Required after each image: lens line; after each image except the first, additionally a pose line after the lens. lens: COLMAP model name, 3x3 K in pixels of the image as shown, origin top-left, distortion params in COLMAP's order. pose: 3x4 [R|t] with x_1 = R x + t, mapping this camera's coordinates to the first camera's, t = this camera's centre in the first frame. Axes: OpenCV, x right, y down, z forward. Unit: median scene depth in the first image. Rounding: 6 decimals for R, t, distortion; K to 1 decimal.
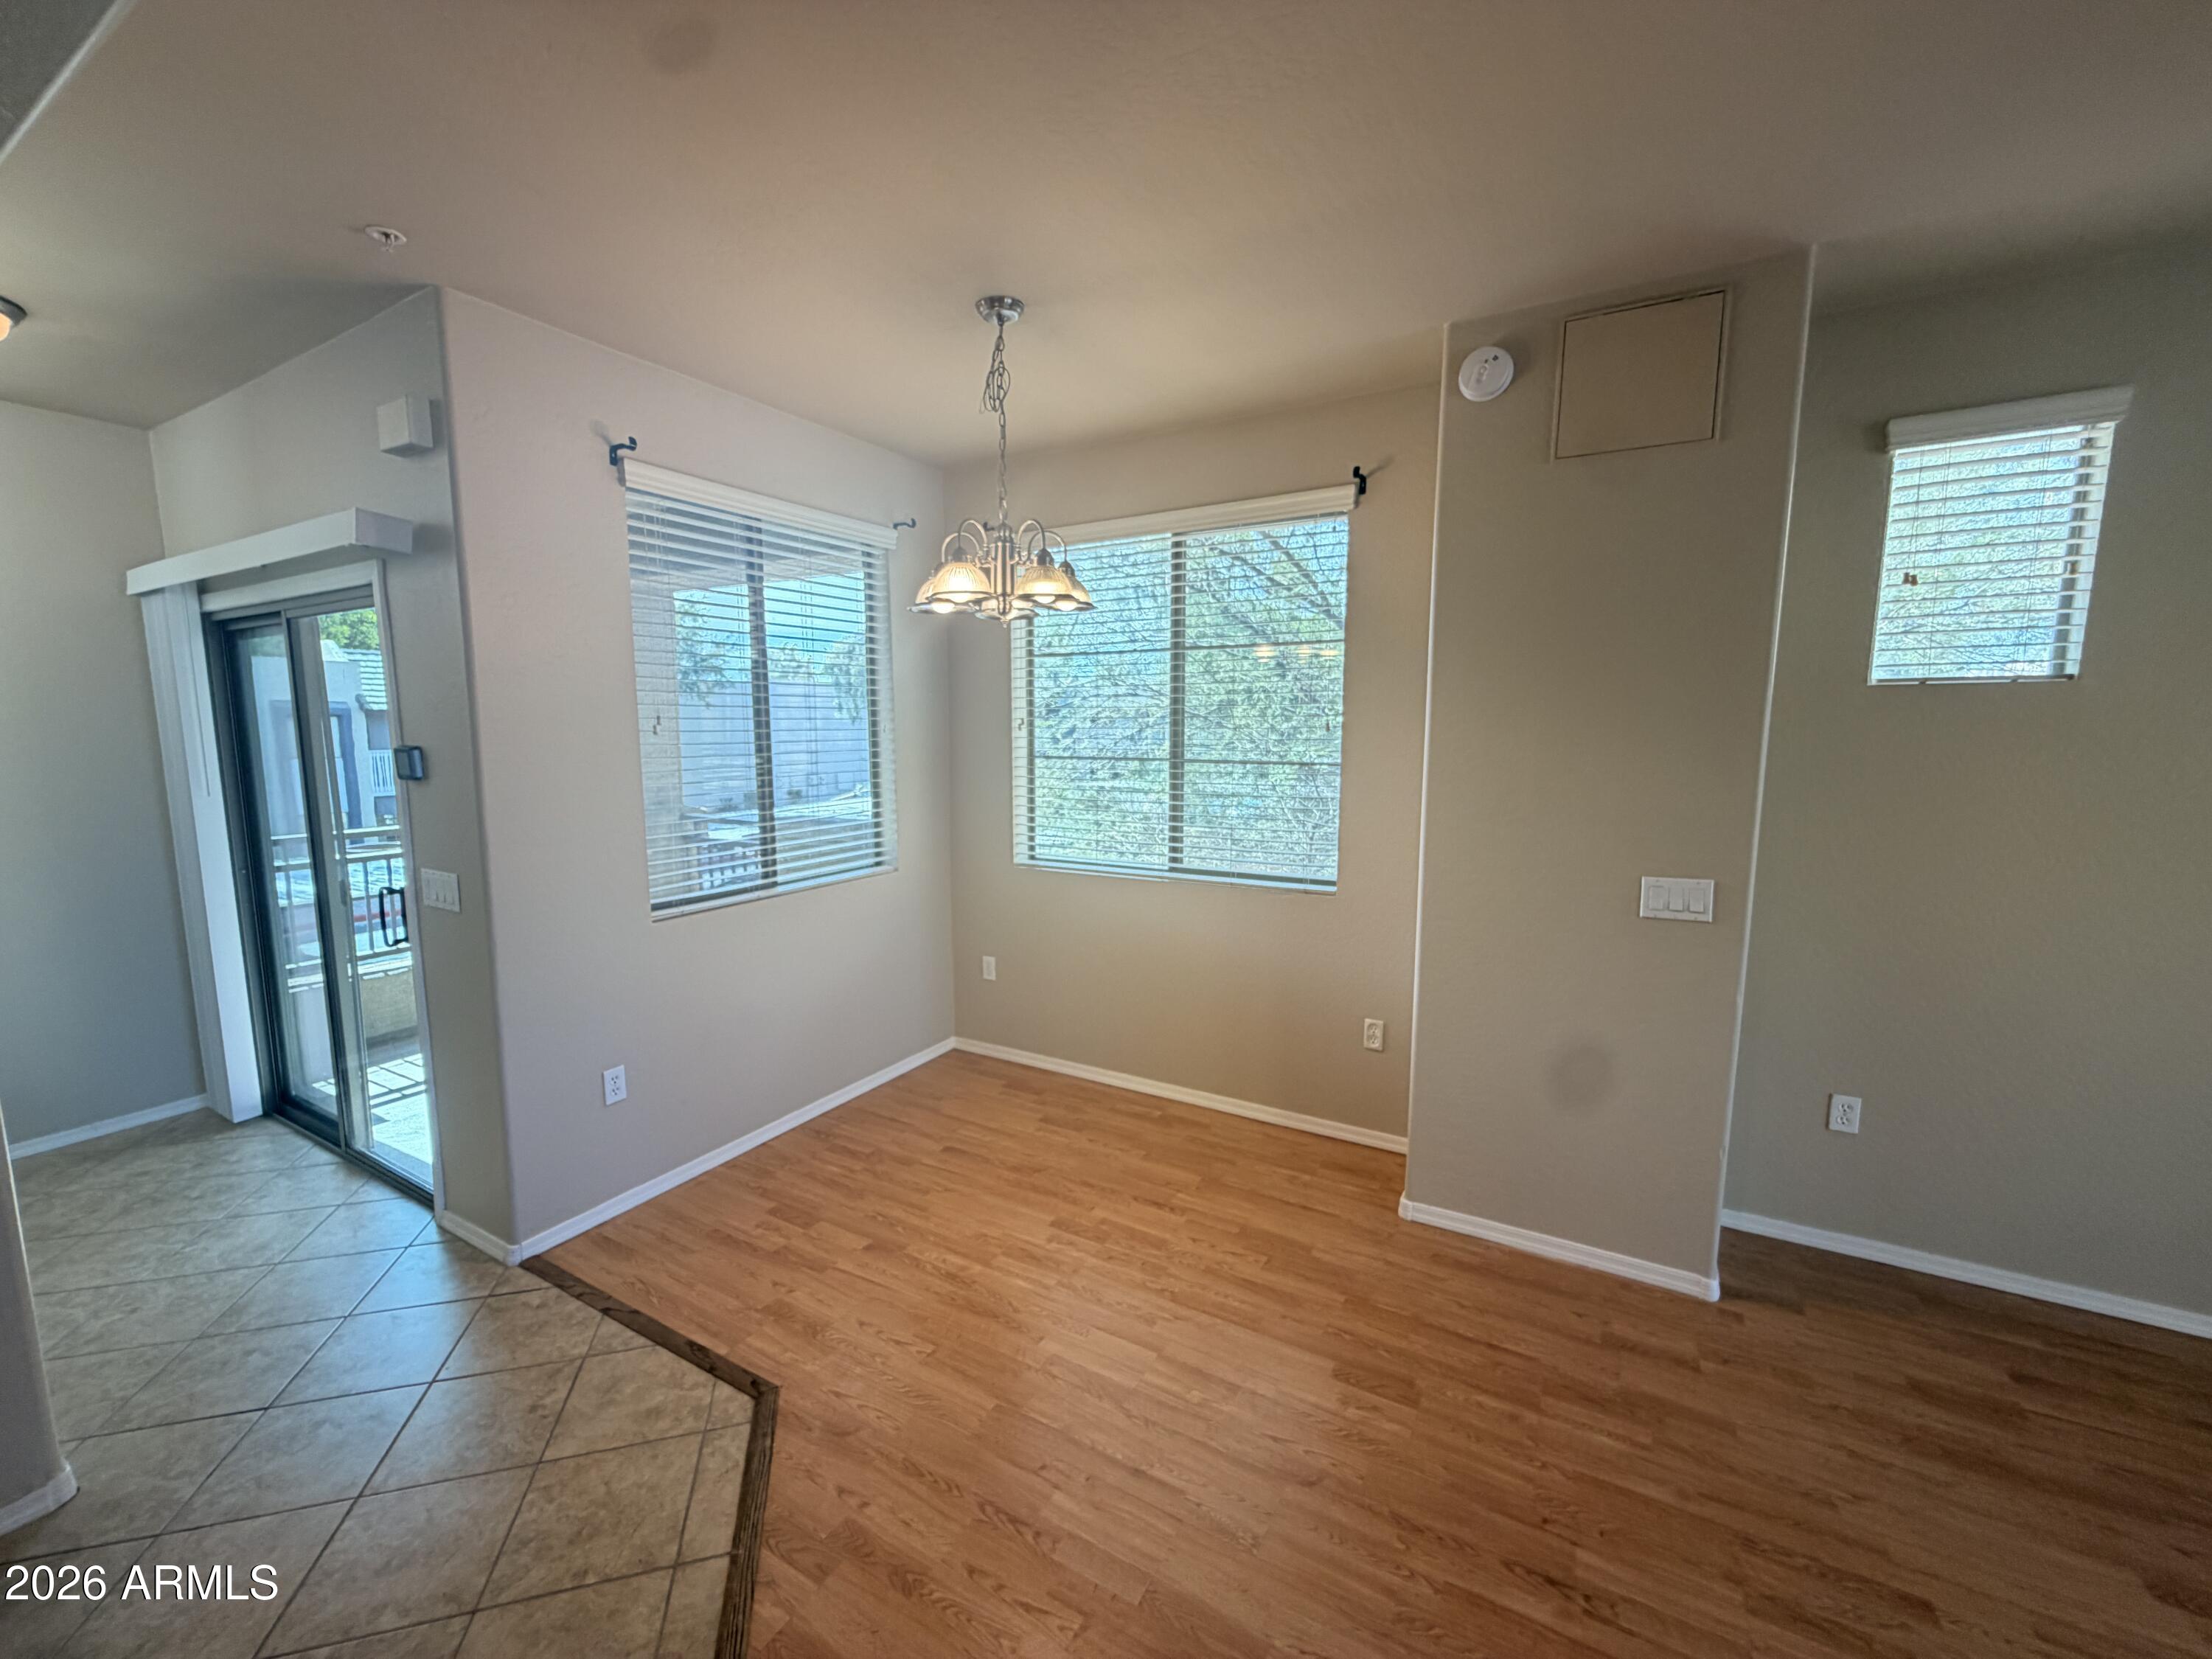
lens RADIAL K [[882.5, 0, 1098.7], [0, 882.5, 831.3], [0, 0, 1]] dist [0.000565, -0.000038]
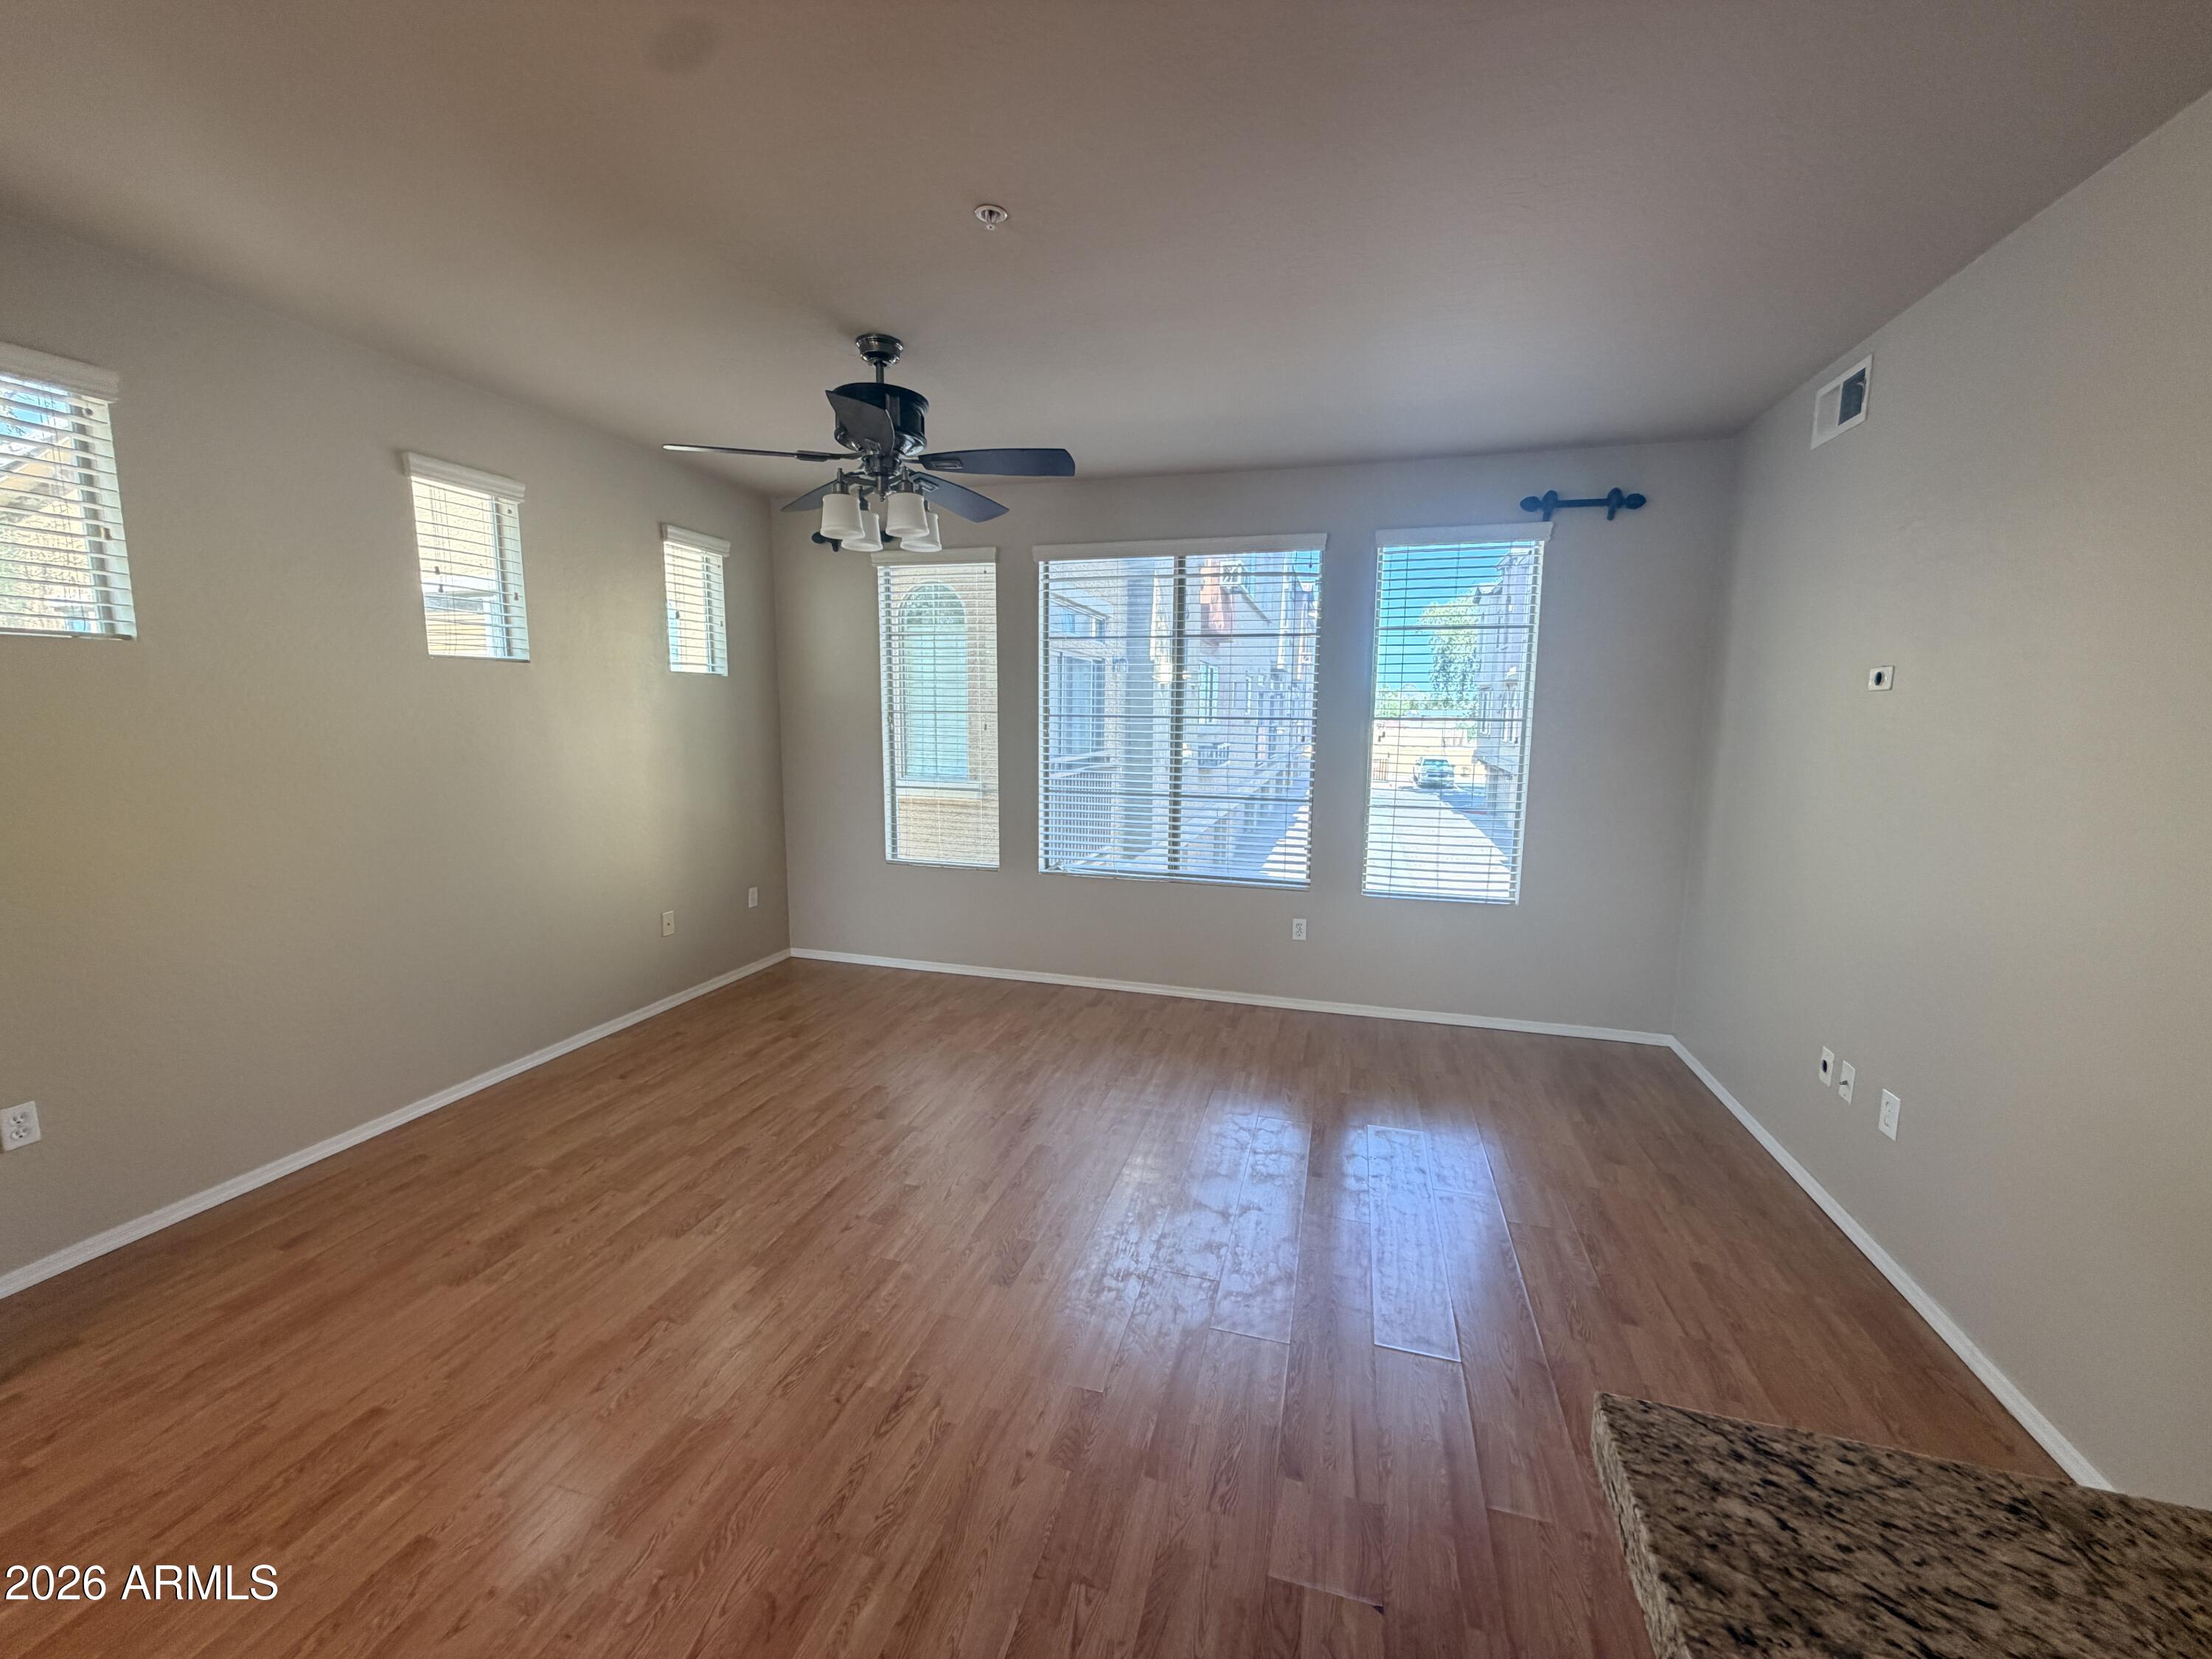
lens RADIAL K [[882.5, 0, 1098.7], [0, 882.5, 831.3], [0, 0, 1]] dist [0.000565, -0.000038]
pose [[-0.242810, -0.135584, 0.960552, -0.236041], [0.108647, 0.980154, 0.165815, 0.005594], [-0.963971, 0.144623, -0.223260, 0.134136]]
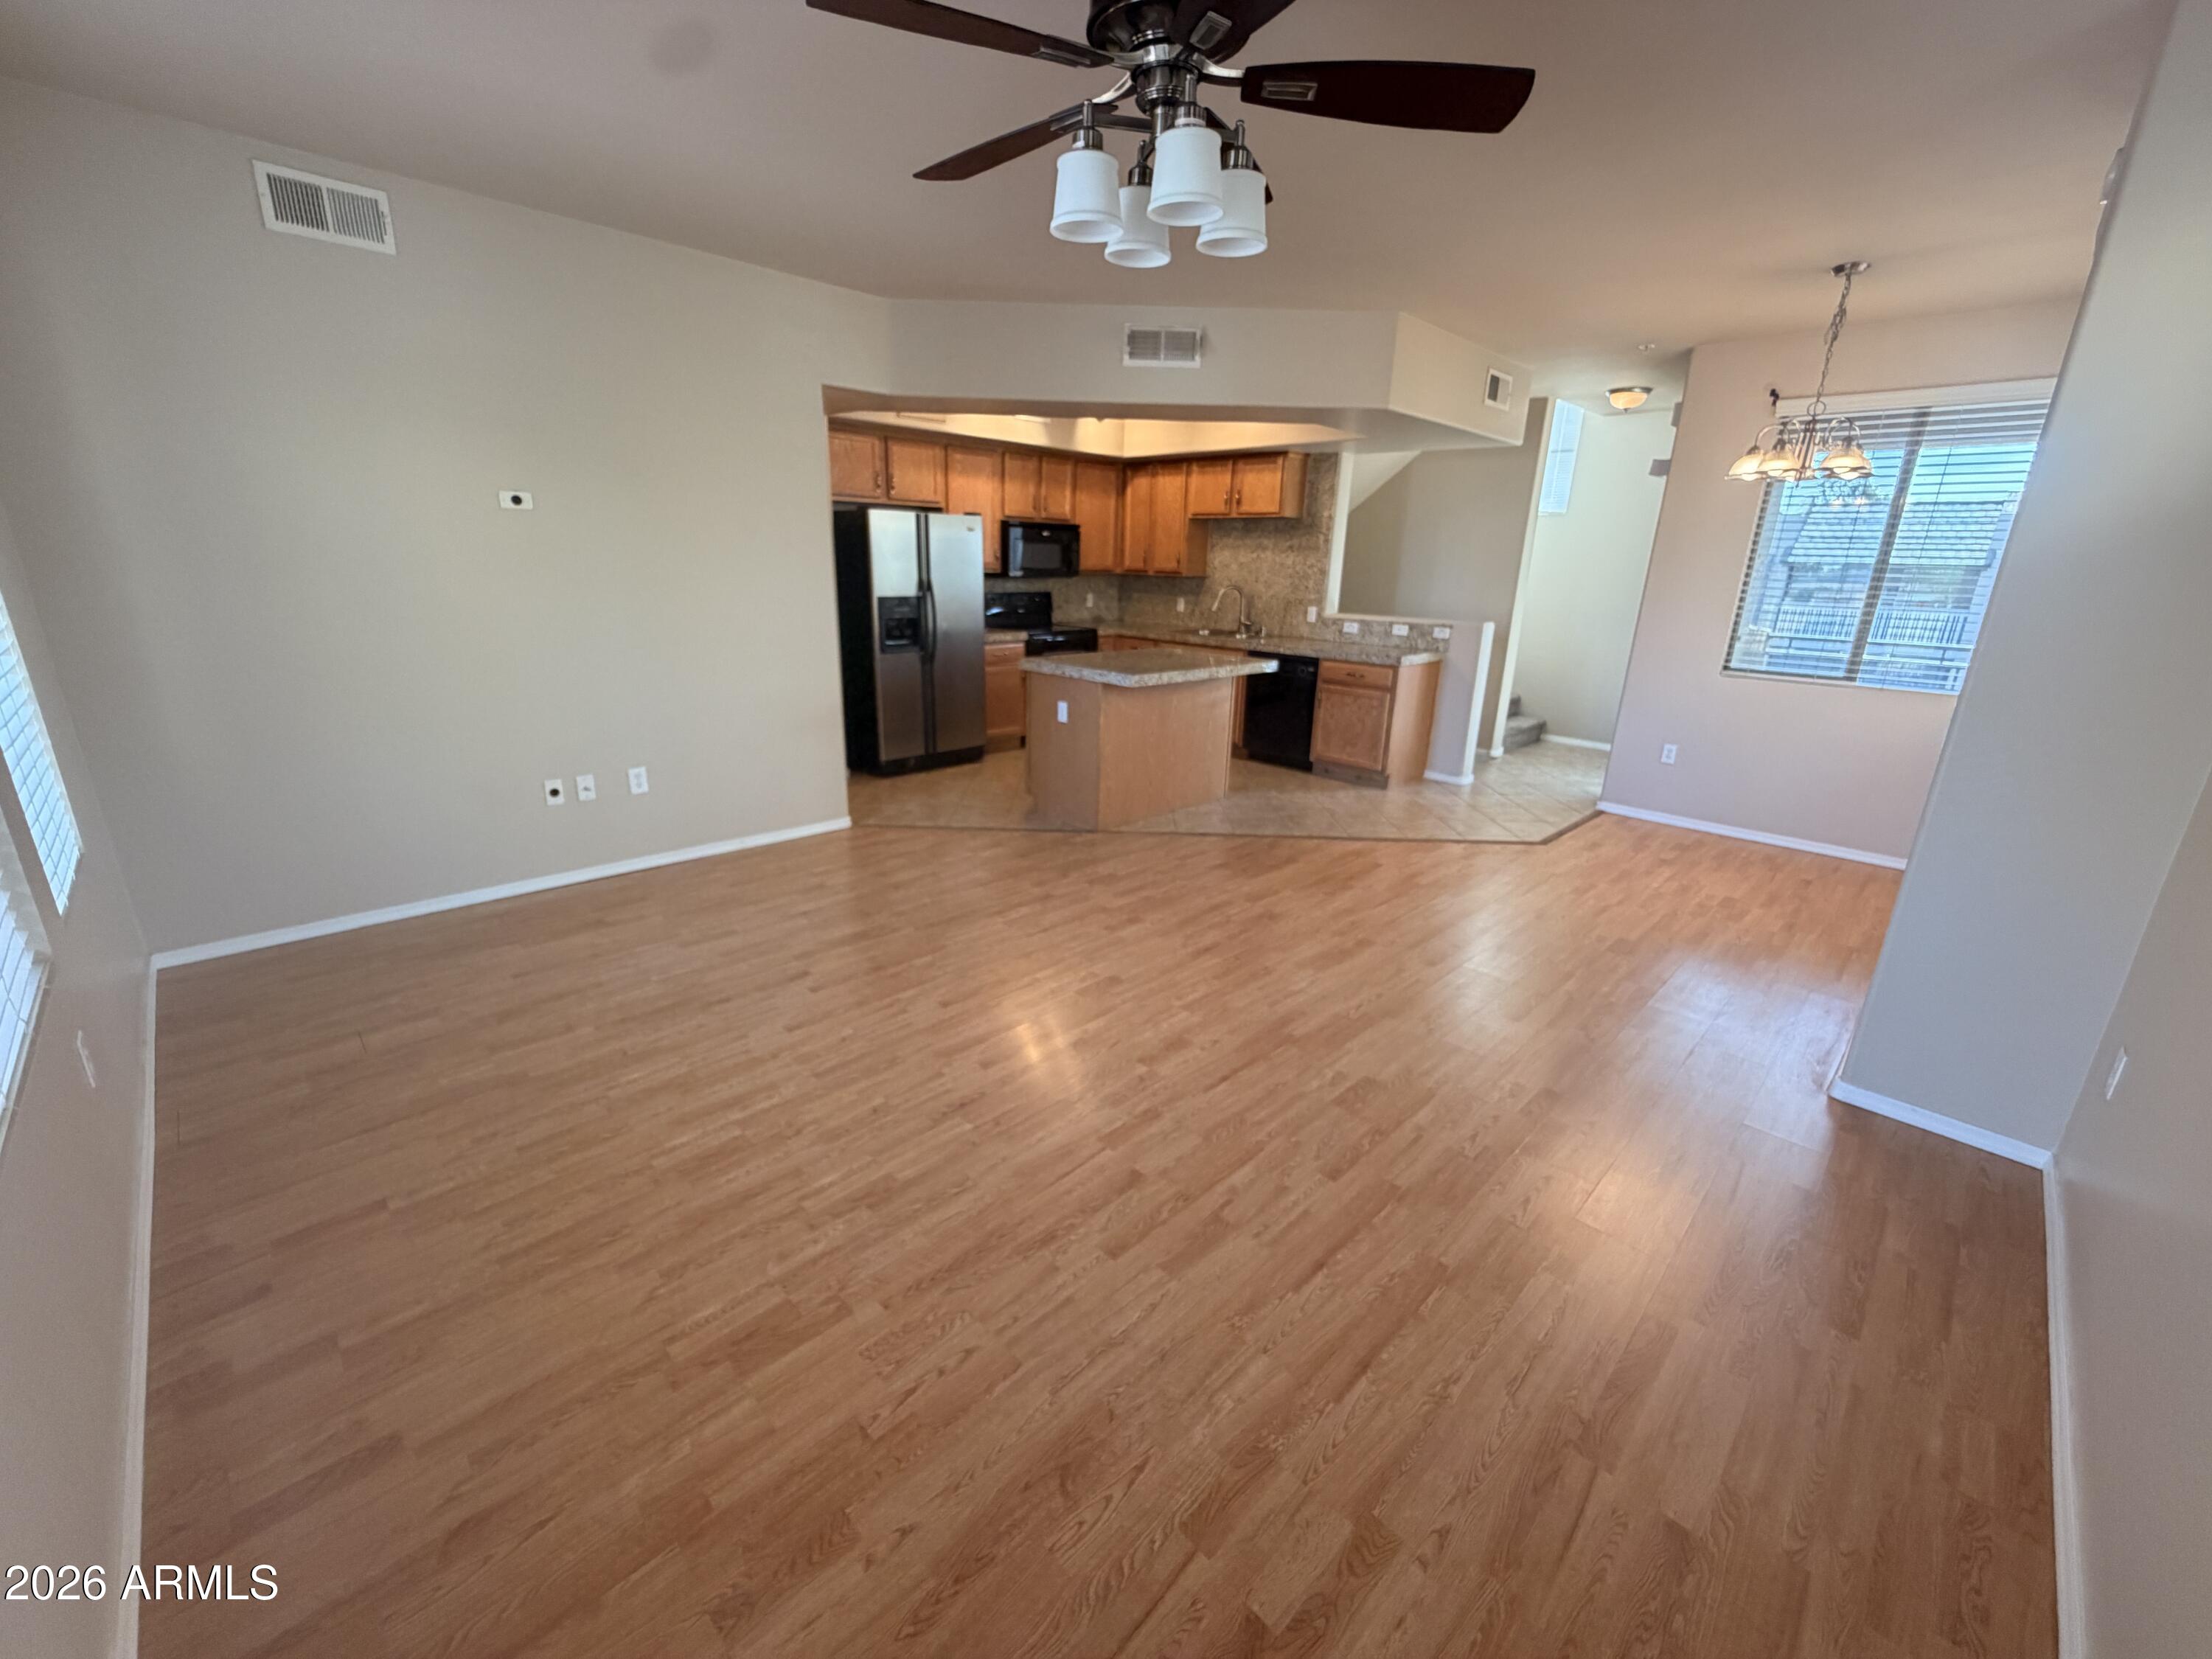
lens RADIAL K [[882.5, 0, 1098.7], [0, 882.5, 831.3], [0, 0, 1]] dist [0.000565, -0.000038]
pose [[-0.259215, 0.279084, -0.924619, 1.883143], [-0.142637, 0.935781, 0.322442, 0.007152], [0.955229, 0.215467, -0.202761, 0.292208]]
